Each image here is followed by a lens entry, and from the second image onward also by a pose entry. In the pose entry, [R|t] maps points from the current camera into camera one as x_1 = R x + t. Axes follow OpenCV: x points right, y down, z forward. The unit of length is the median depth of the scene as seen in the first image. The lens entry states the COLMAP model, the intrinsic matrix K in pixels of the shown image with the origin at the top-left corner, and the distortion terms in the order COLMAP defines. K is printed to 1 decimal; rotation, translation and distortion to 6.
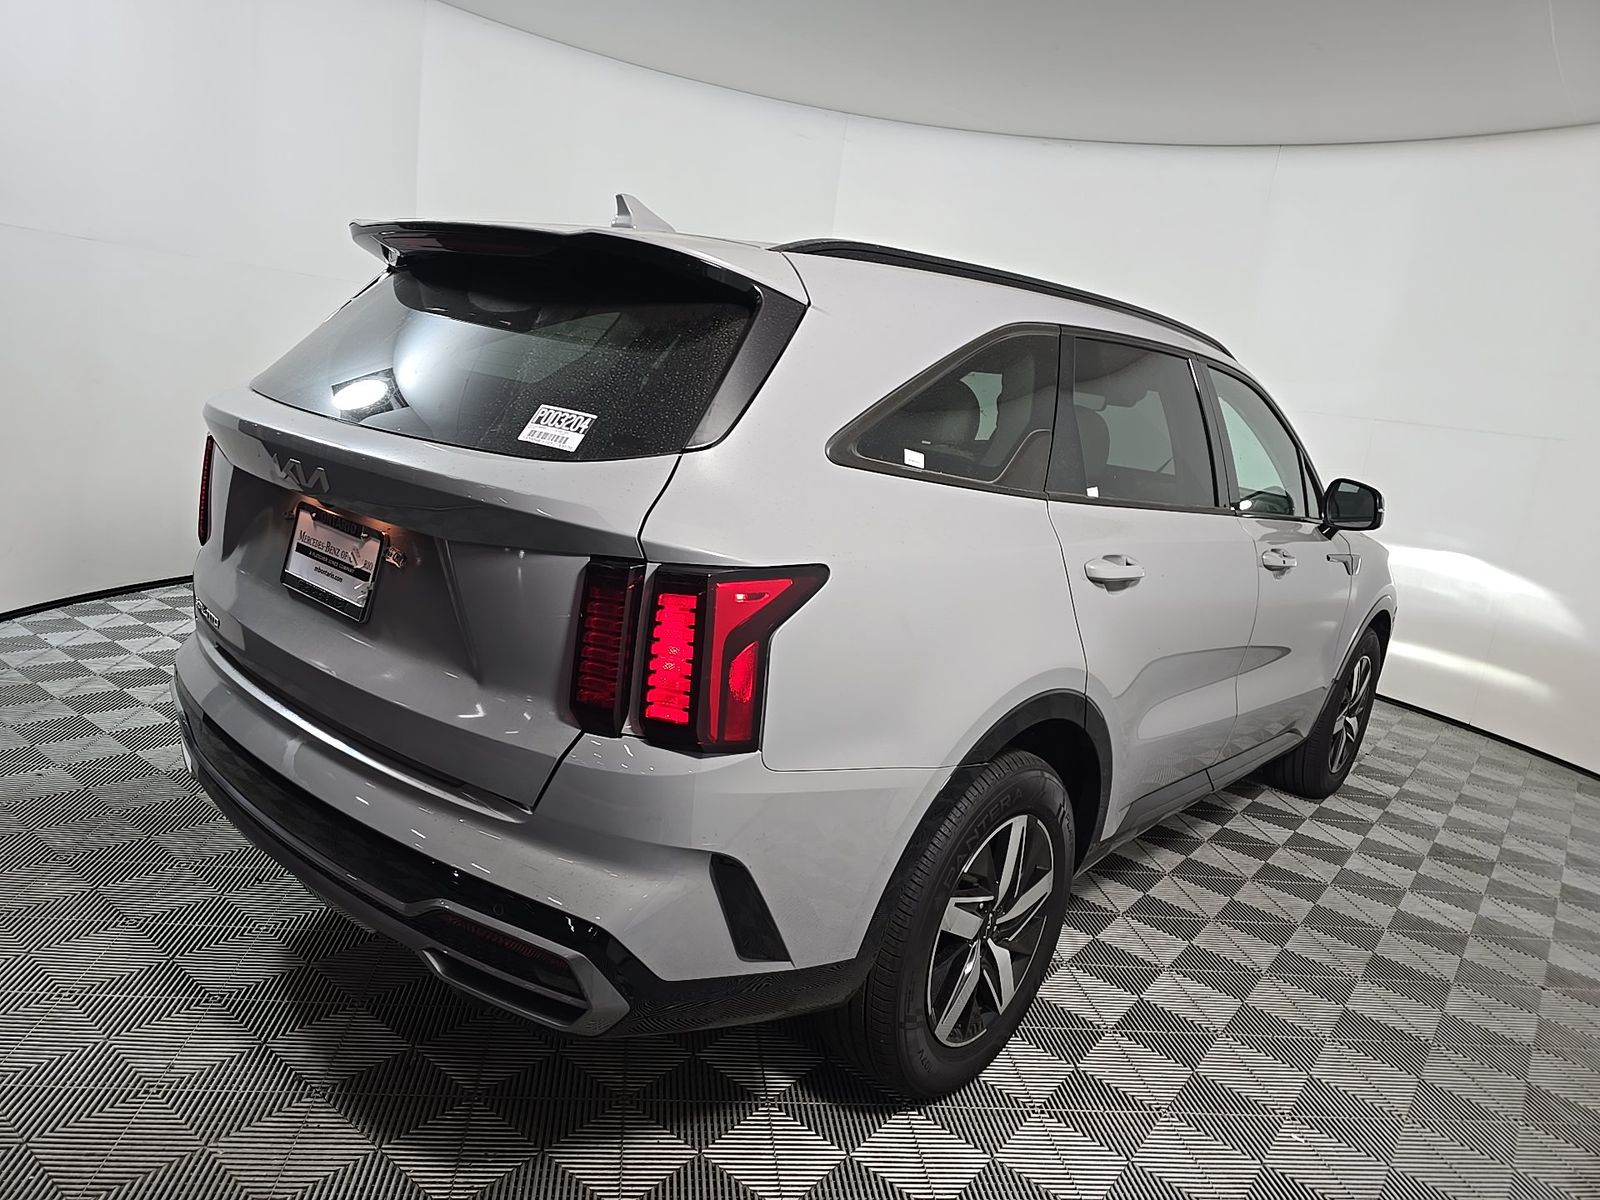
lens RADIAL K [[1090.9, 0, 774.2], [0, 1090.9, 600.2], [0, 0, 1]] dist [0.001430, -0.003104]
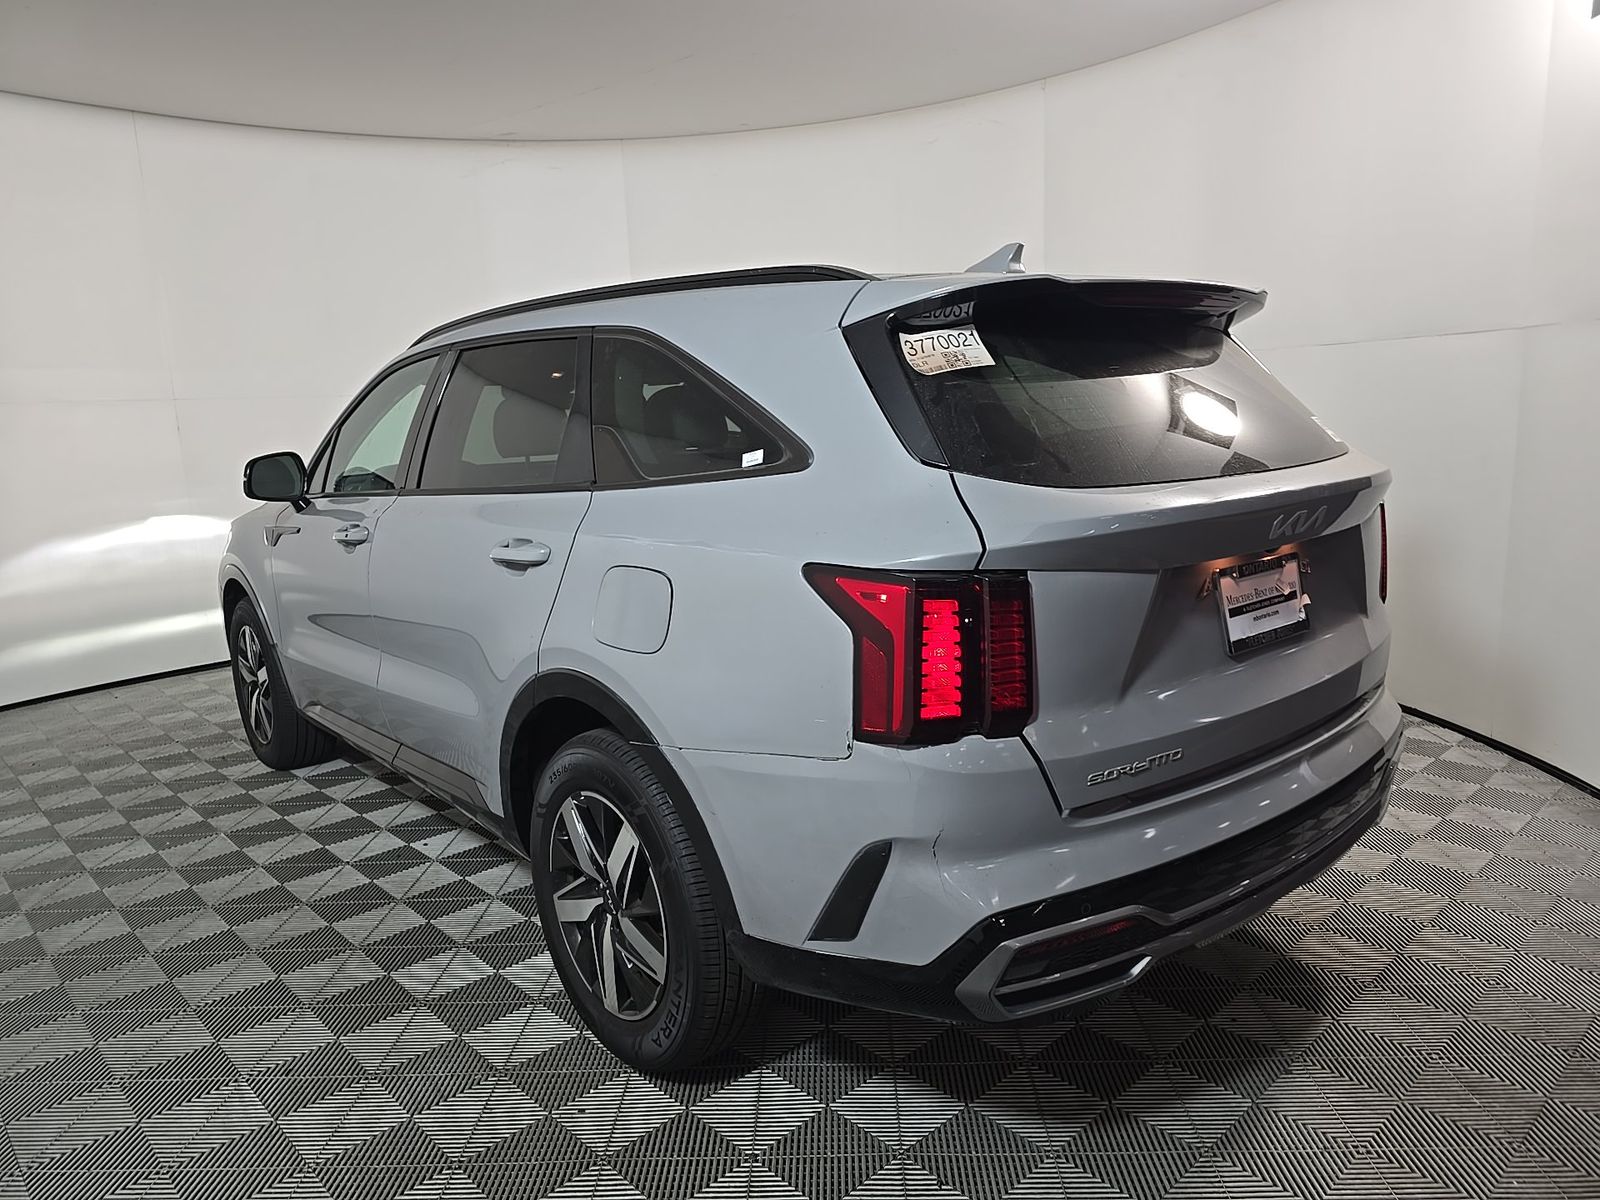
lens RADIAL K [[1090.9, 0, 774.2], [0, 1090.9, 600.2], [0, 0, 1]] dist [0.001430, -0.003104]
pose [[0.258394, -0.327707, 0.908758, -1.563739], [0.294193, 0.922716, 0.249090, -0.465217], [-0.920154, 0.202987, 0.334834, 1.124121]]
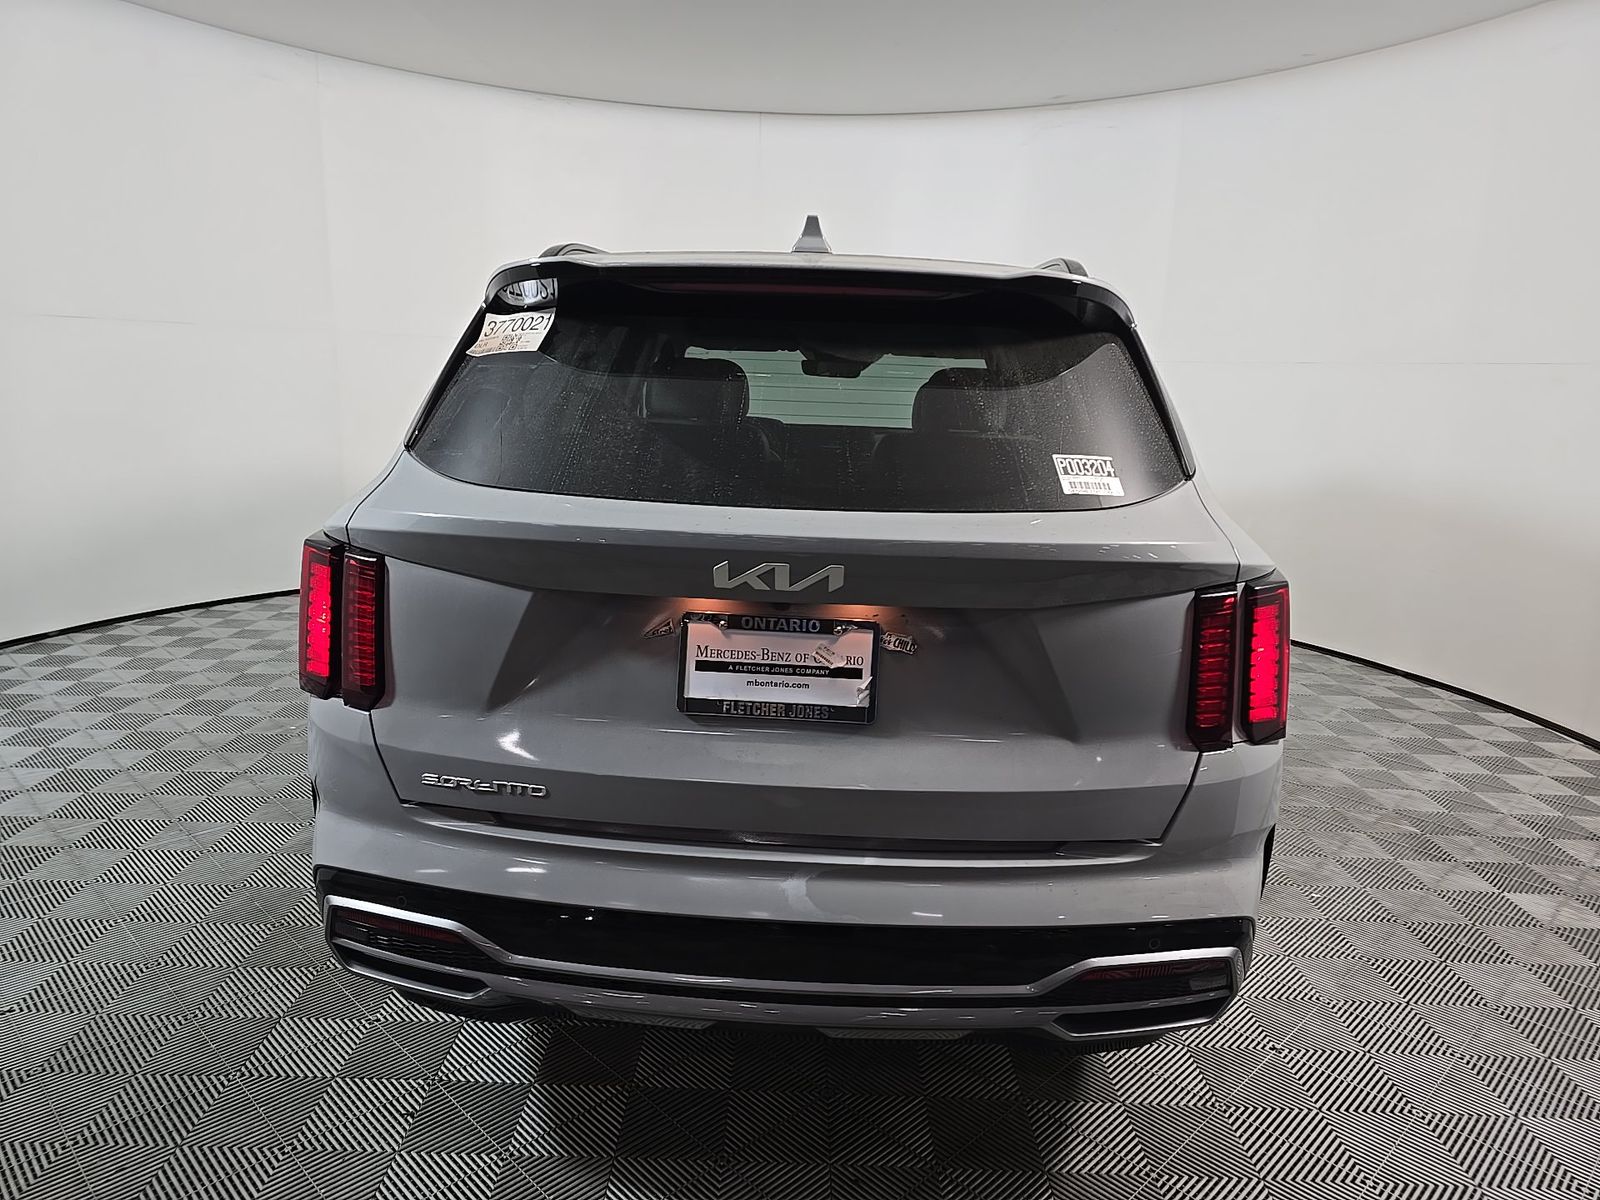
lens RADIAL K [[1090.9, 0, 774.2], [0, 1090.9, 600.2], [0, 0, 1]] dist [0.001430, -0.003104]
pose [[0.824631, -0.233683, 0.515146, -0.878043], [0.206231, 0.972200, 0.110886, -0.194043], [-0.526737, 0.014799, 0.849899, 0.266744]]
